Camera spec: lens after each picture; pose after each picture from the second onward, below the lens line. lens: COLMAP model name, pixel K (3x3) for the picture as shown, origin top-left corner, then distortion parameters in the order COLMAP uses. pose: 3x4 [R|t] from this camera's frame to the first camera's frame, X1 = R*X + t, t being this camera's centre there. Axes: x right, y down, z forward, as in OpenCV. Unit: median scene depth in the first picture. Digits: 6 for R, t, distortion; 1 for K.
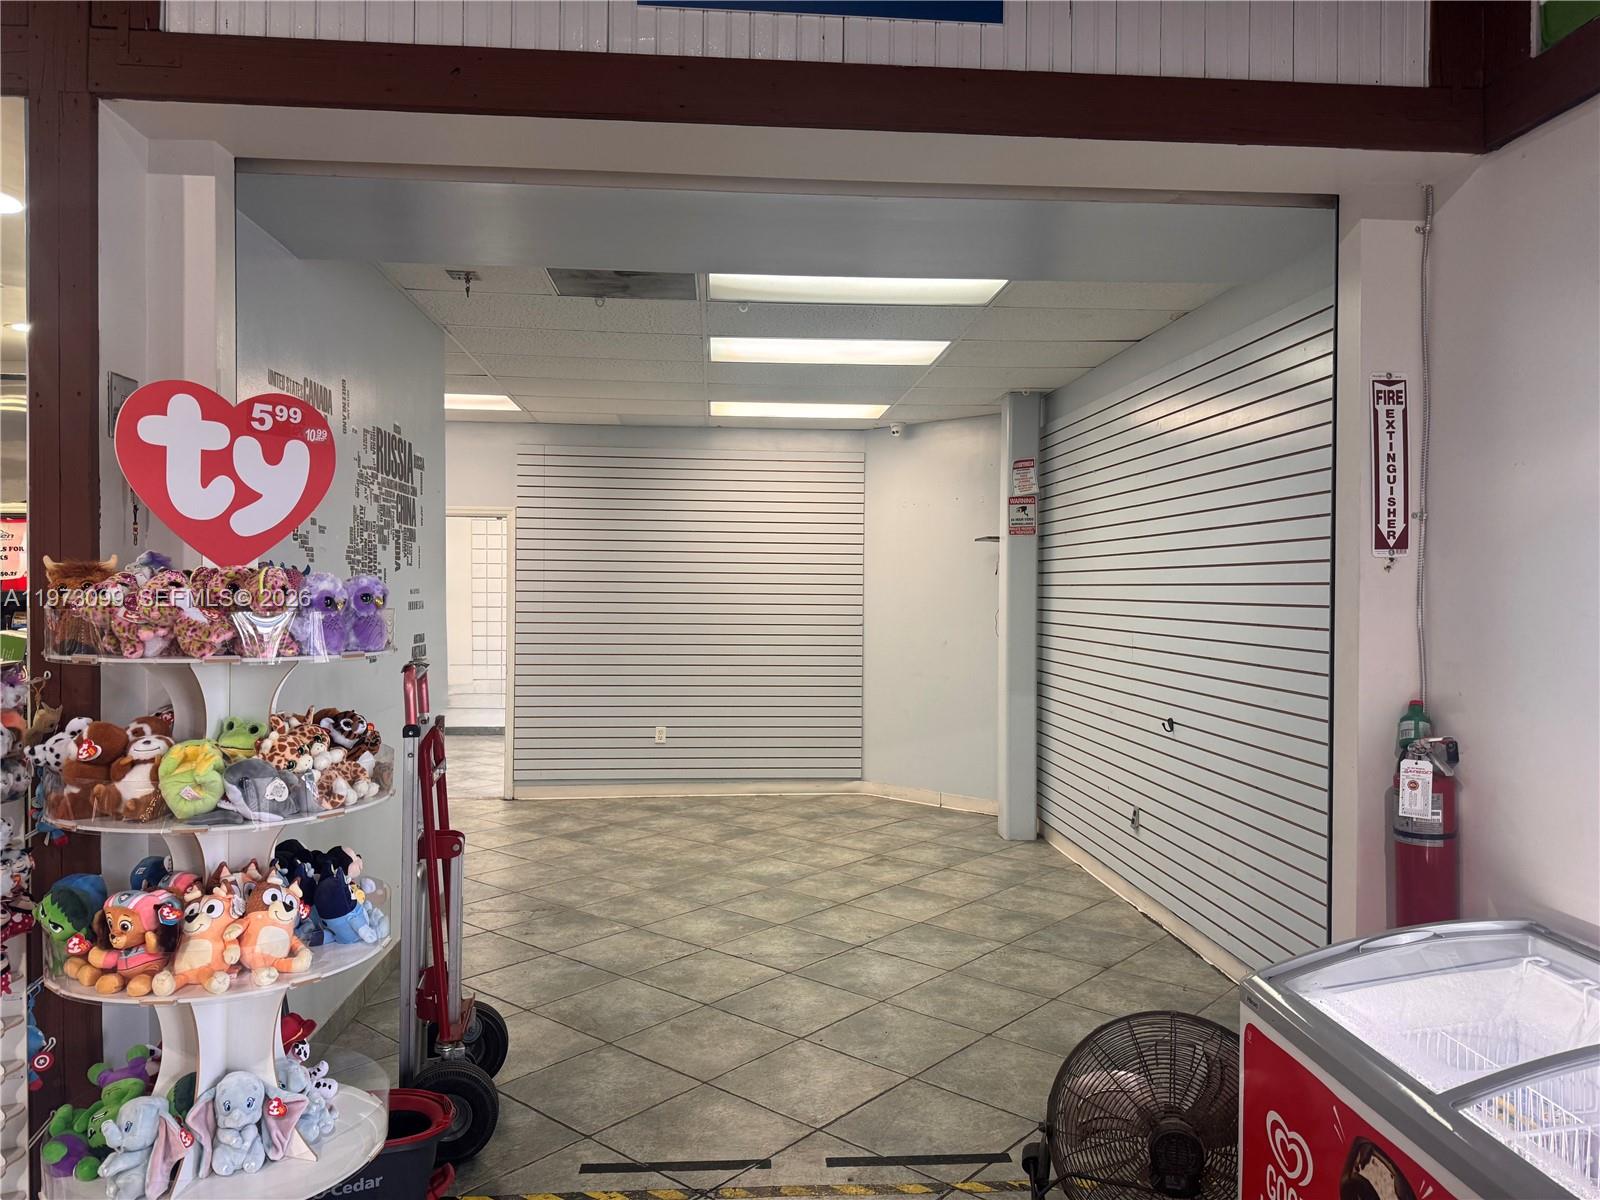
lens RADIAL K [[1123.9, 0, 802.2], [0, 1123.9, 599.6], [0, 0, 1]] dist [0.055400, -0.082984]
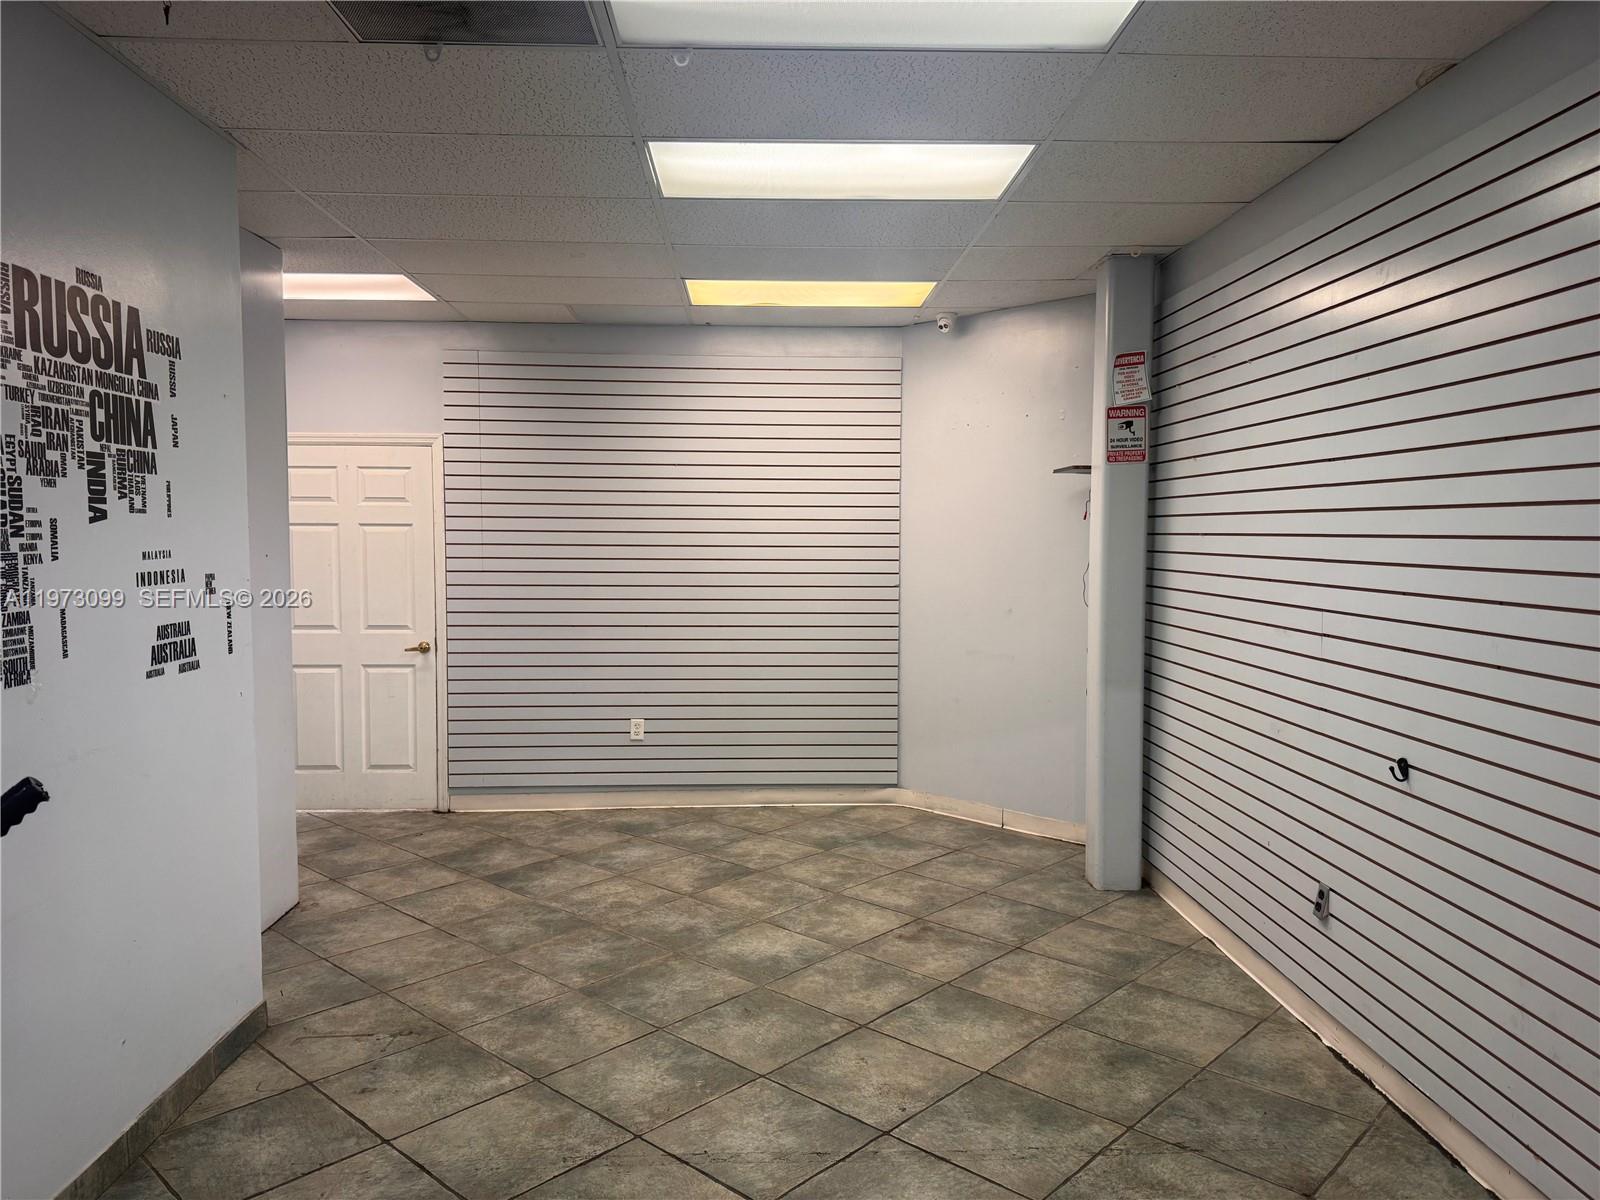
lens RADIAL K [[1123.9, 0, 806.1], [0, 1123.9, 599.8], [0, 0, 1]] dist [0.055400, -0.082984]
pose [[0.999357, -0.003384, -0.035703, 0.028732], [0.005223, 0.998657, 0.051539, -0.012206], [0.035481, -0.051692, 0.998033, 0.381186]]
